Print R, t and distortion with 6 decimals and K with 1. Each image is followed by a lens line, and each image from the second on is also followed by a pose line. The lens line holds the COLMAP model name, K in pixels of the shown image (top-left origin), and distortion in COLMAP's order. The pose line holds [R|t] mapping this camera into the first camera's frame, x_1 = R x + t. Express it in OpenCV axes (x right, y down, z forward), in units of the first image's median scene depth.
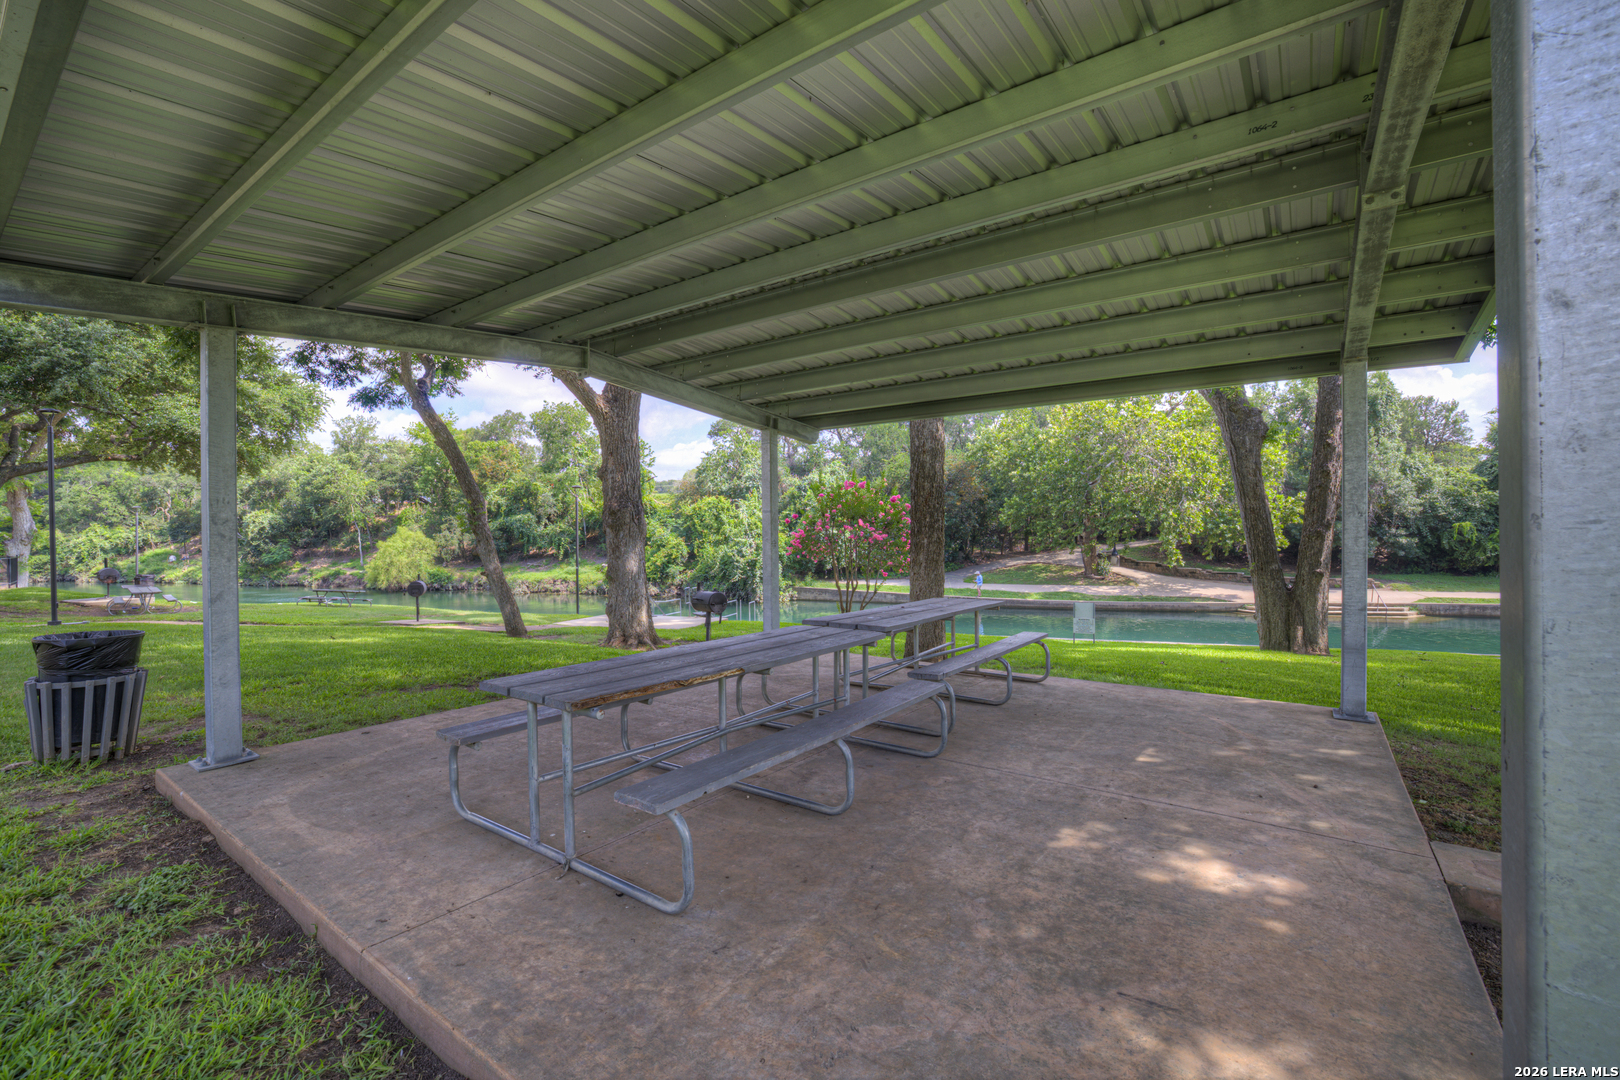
lens RADIAL K [[697.9, 0, 800.3], [0, 697.9, 523.3], [0, 0, 1]] dist [-0.048488, 0.019433]
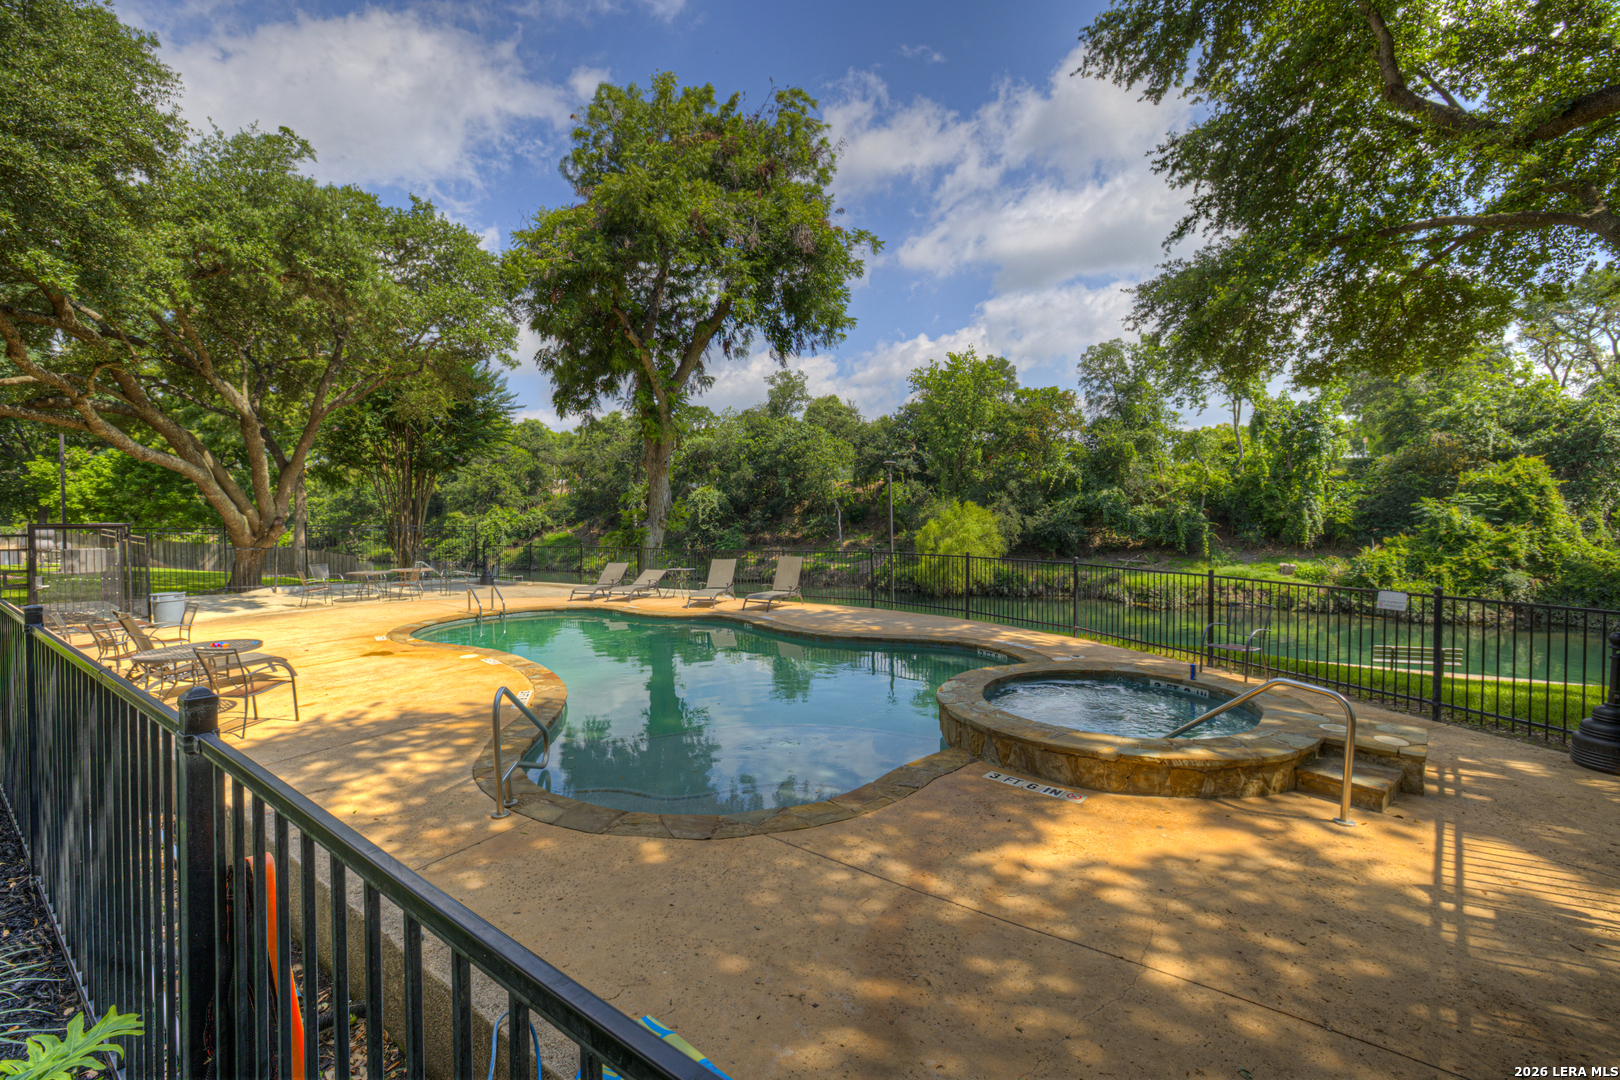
lens RADIAL K [[697.9, 0, 800.3], [0, 697.9, 523.3], [0, 0, 1]] dist [-0.048488, 0.019433]
pose [[0.967645, 0.006731, -0.252225, -0.567587], [-0.002214, 0.999832, 0.018188, 0.010403], [0.252305, -0.017041, 0.967498, 0.267077]]
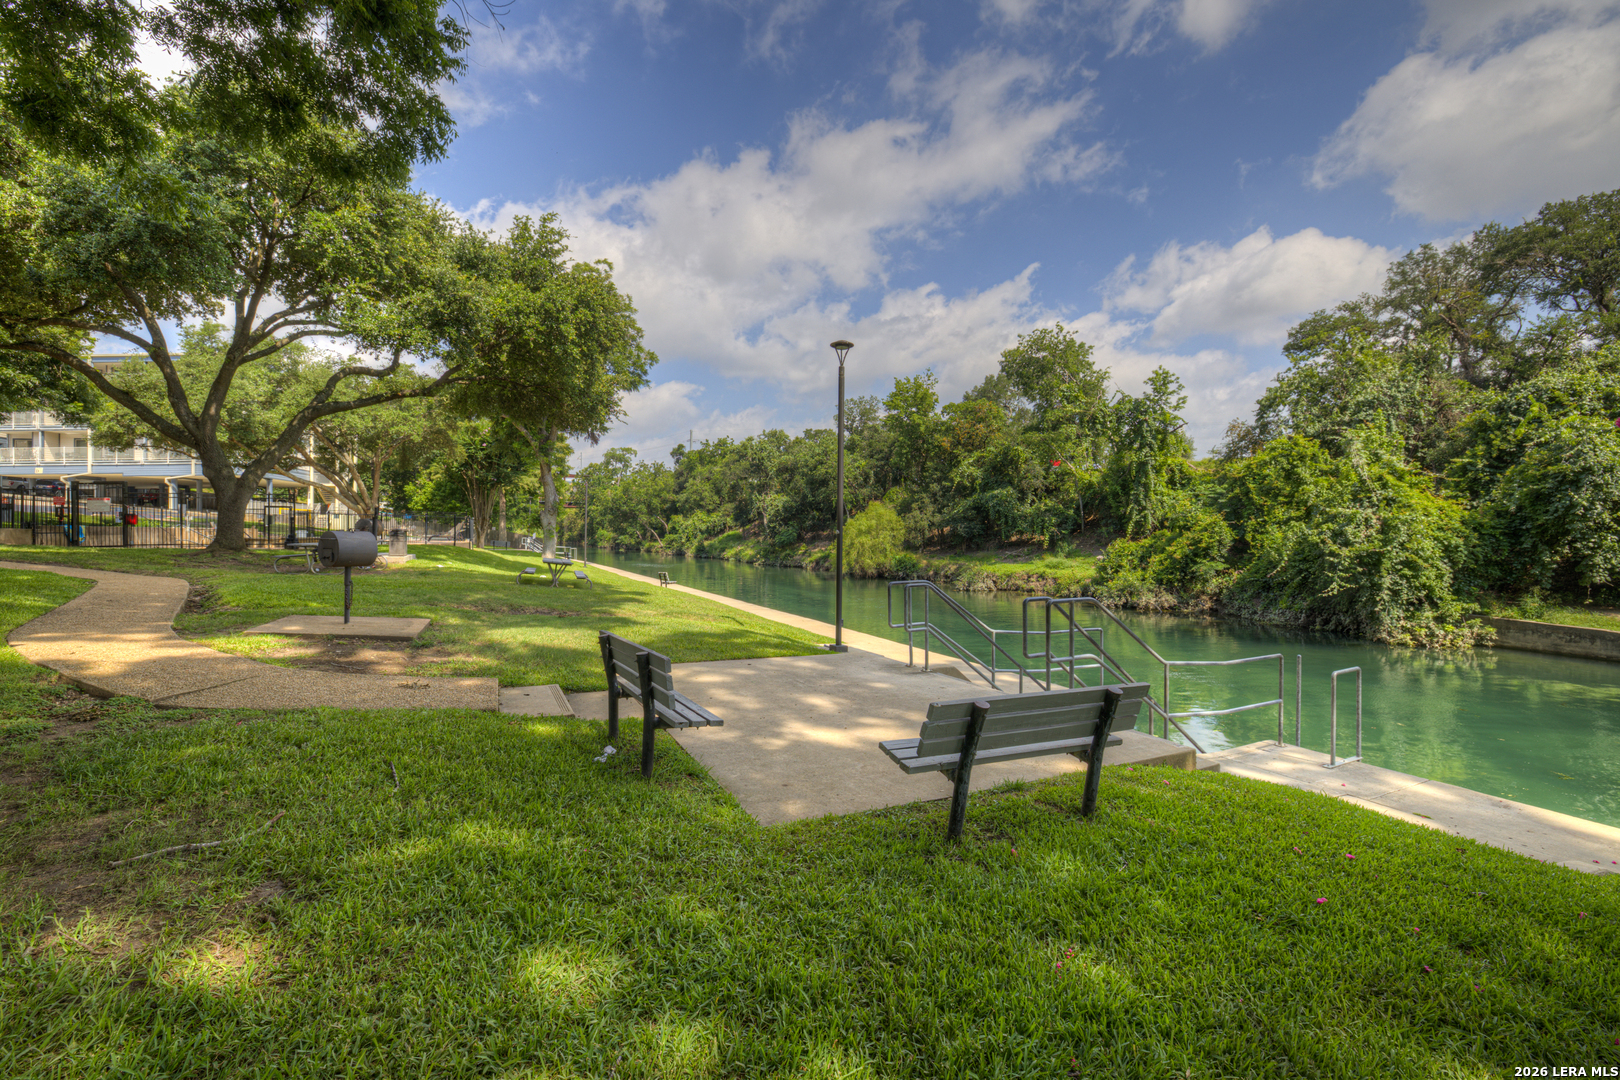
lens RADIAL K [[697.9, 0, 800.3], [0, 697.9, 523.3], [0, 0, 1]] dist [-0.048488, 0.019433]
pose [[0.715296, 0.008145, -0.698774, -0.017789], [-0.007330, 0.999965, 0.004152, 0.025902], [0.698784, 0.002152, 0.715330, 0.306802]]
